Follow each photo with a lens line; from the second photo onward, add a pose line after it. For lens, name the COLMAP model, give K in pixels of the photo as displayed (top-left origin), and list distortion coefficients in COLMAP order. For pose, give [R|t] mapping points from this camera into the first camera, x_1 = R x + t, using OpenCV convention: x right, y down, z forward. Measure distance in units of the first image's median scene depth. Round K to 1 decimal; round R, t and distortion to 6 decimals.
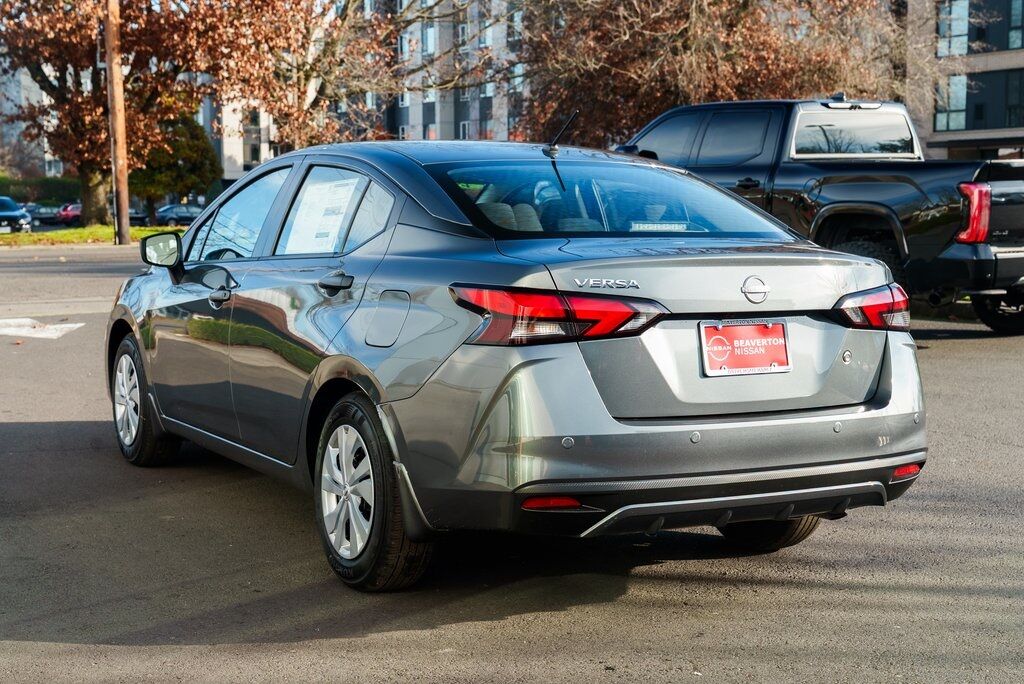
lens RADIAL K [[1556.6, 0, 511.1], [0, 1556.6, 325.6], [0, 0, 1]] dist [0.072681, -0.078505]
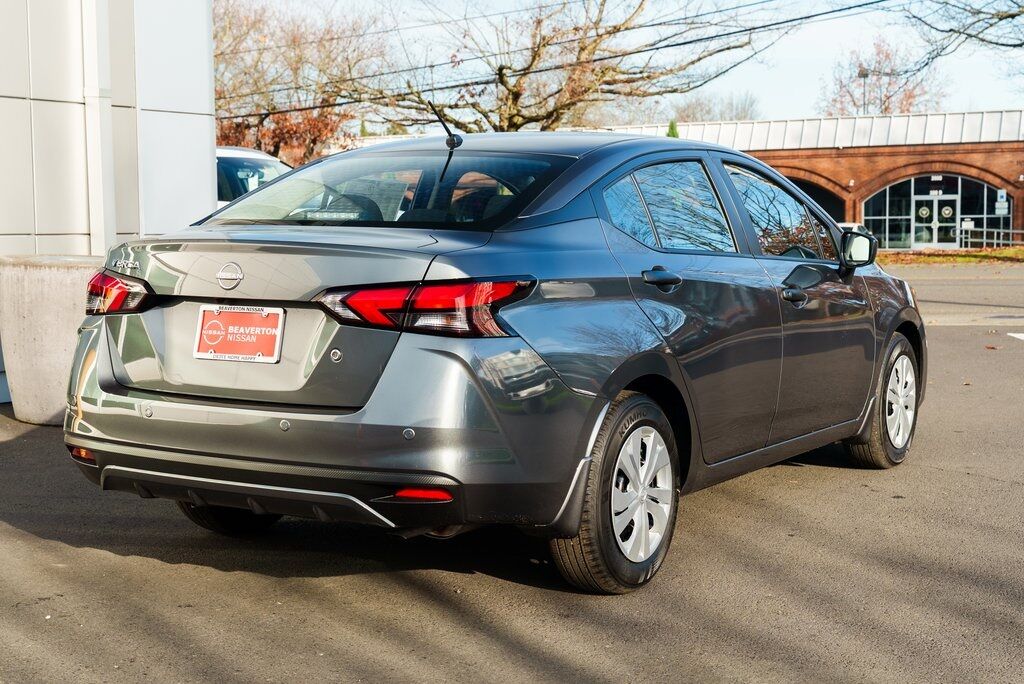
lens RADIAL K [[1592.8, 0, 494.1], [0, 1592.8, 314.7], [0, 0, 1]] dist [0.038349, -0.076144]
pose [[0.493988, 0.051058, -0.867968, 0.149804], [-0.063896, 0.997707, 0.022324, -0.004273], [0.867118, 0.044432, 0.496117, 0.084627]]
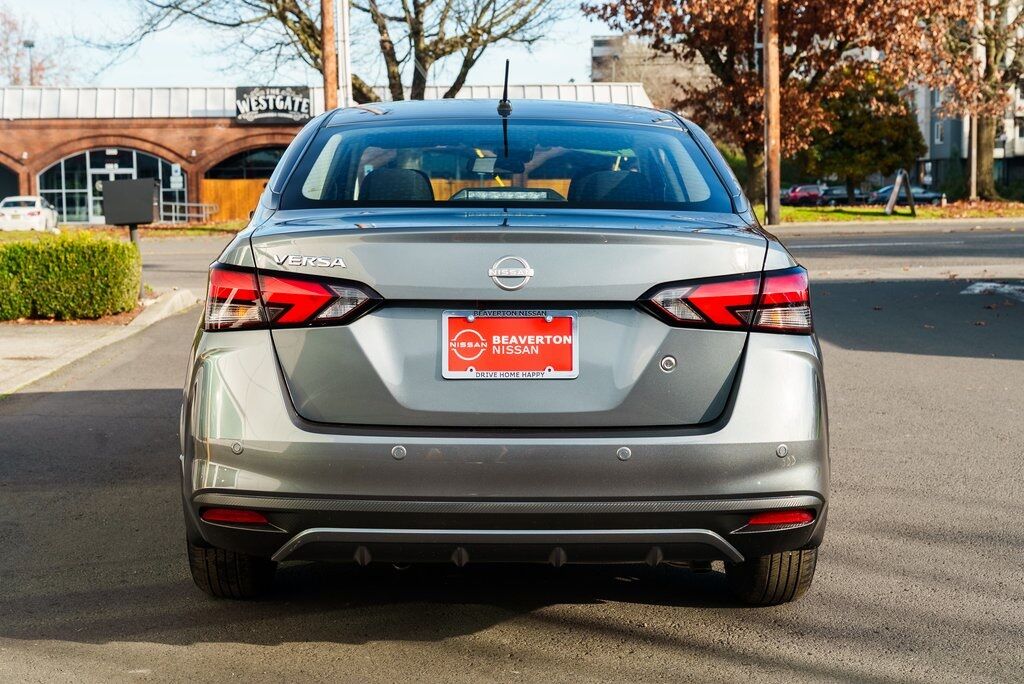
lens RADIAL K [[1556.6, 0, 511.1], [0, 1556.6, 325.6], [0, 0, 1]] dist [0.072681, -0.078505]
pose [[0.885442, 0.037146, -0.463262, 0.069563], [-0.031655, 0.999306, 0.019626, -0.001580], [0.463670, -0.002713, 0.886004, 0.039201]]
